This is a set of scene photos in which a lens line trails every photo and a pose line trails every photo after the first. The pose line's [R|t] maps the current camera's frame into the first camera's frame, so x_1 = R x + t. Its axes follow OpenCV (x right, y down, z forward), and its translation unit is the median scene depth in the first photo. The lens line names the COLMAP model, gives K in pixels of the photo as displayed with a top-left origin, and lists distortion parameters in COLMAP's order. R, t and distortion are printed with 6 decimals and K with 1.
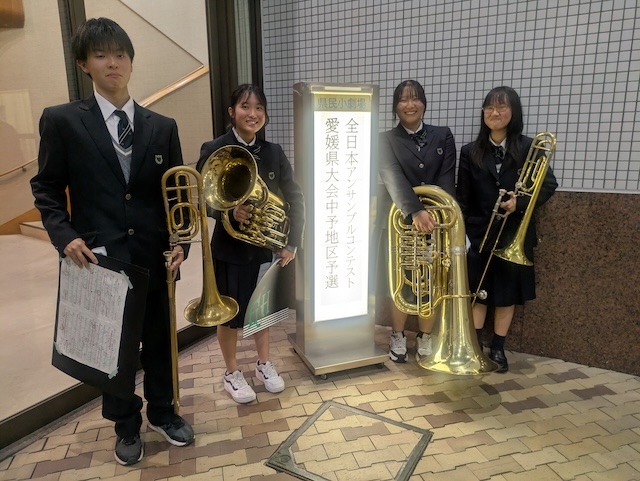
lens RADIAL K [[461.5, 0, 313.4], [0, 461.5, 233.2], [0, 0, 1]] dist [0.028904, -0.029852]
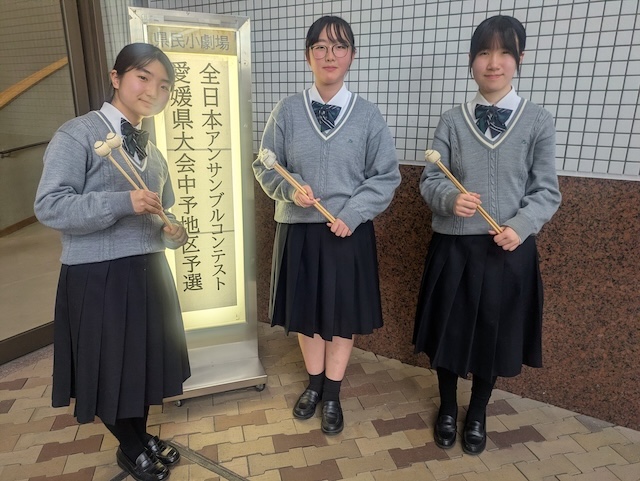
lens RADIAL K [[461.5, 0, 320.8], [0, 461.5, 239.8], [0, 0, 1]] dist [0.028904, -0.029852]
pose [[0.999624, 0.025917, -0.008980, 0.272795], [-0.025123, 0.996520, 0.079483, -0.034027], [0.011009, -0.079227, 0.996796, 0.251757]]
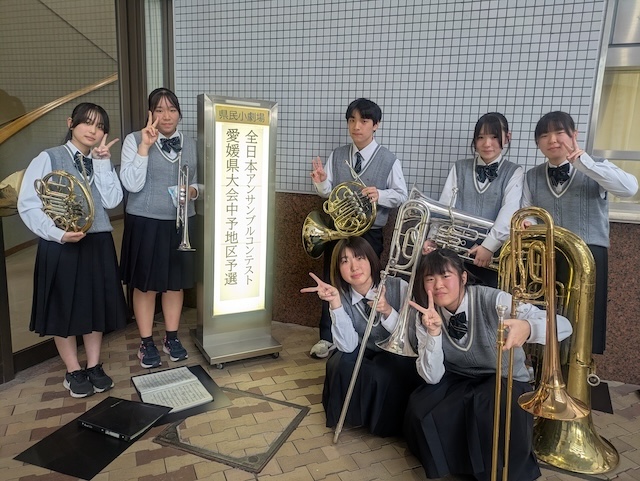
lens RADIAL K [[461.5, 0, 324.0], [0, 461.5, 236.8], [0, 0, 1]] dist [0.028904, -0.029852]
pose [[0.986403, 0.025350, 0.162377, 0.081079], [-0.021696, 0.999471, -0.024241, 0.029918], [-0.162906, 0.020388, 0.986431, -0.115666]]
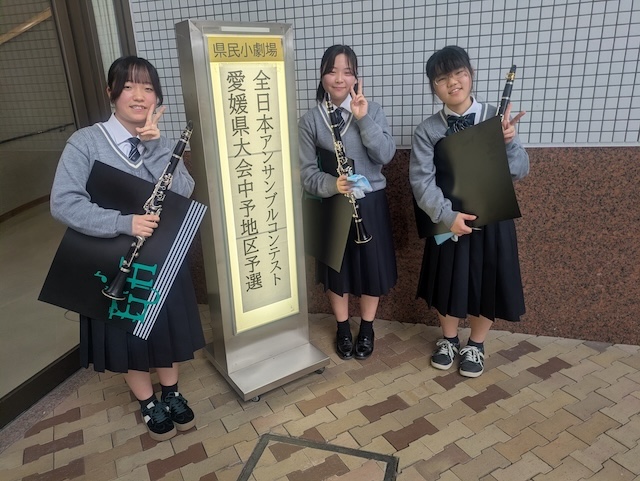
lens RADIAL K [[461.5, 0, 308.5], [0, 461.5, 231.5], [0, 0, 1]] dist [0.028904, -0.029852]
pose [[0.974990, -0.102559, 0.197169, -0.017220], [0.081886, 0.990519, 0.110302, -0.064599], [-0.206612, -0.091398, 0.974145, 0.222079]]
